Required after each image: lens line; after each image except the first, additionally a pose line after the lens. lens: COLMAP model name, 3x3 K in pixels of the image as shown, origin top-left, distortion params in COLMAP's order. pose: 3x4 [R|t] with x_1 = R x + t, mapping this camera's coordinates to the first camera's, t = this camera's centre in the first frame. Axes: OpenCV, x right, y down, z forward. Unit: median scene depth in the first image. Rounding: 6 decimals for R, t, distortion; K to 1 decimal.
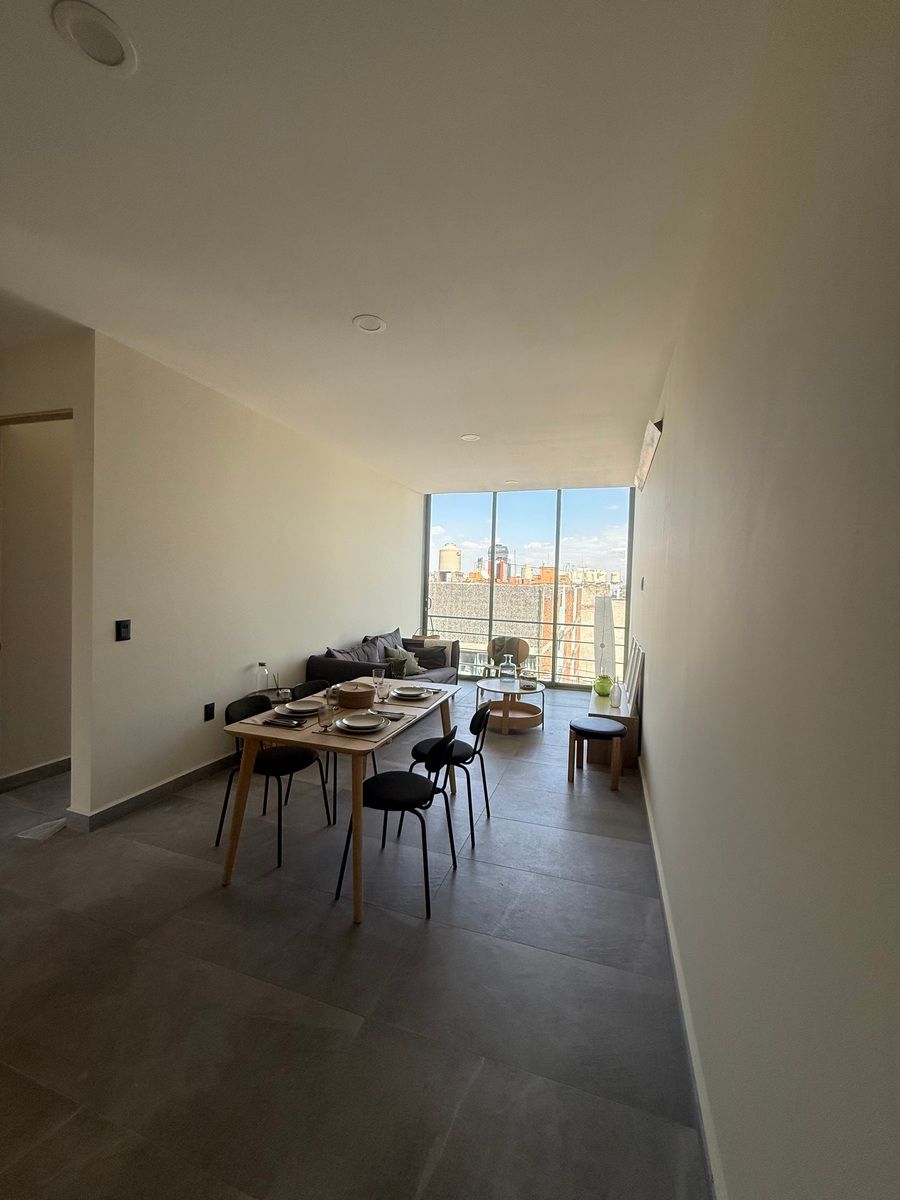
lens RADIAL K [[482.7, 0, 450.0], [0, 482.7, 600.0], [0, 0, 1]] dist [-0.000499, 0.000019]
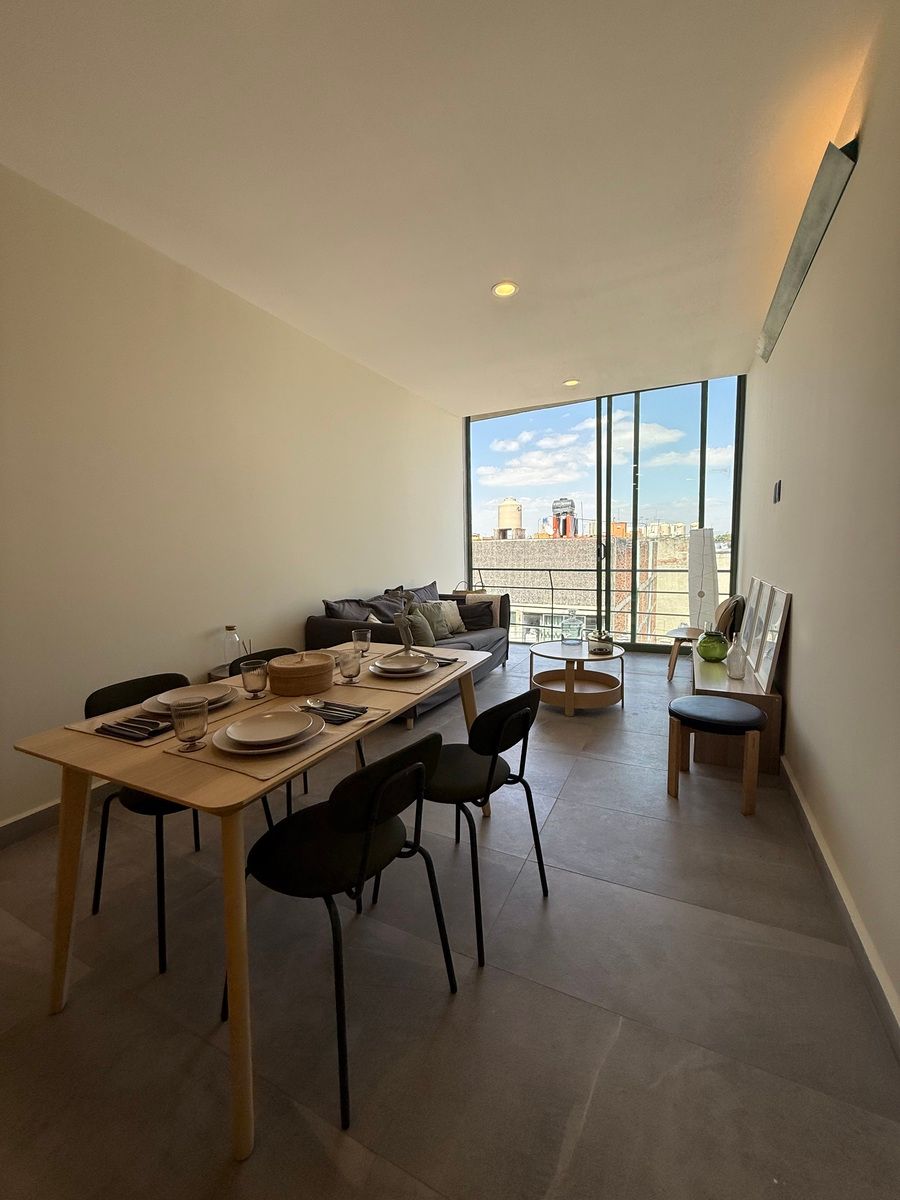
lens RADIAL K [[480.3, 0, 450.0], [0, 480.3, 600.0], [0, 0, 1]] dist [0.010078, -0.000062]
pose [[0.989729, -0.032910, -0.139118, 0.042142], [0.042926, 0.996649, 0.069624, 0.045433], [0.136360, -0.074881, 0.987825, 0.269467]]
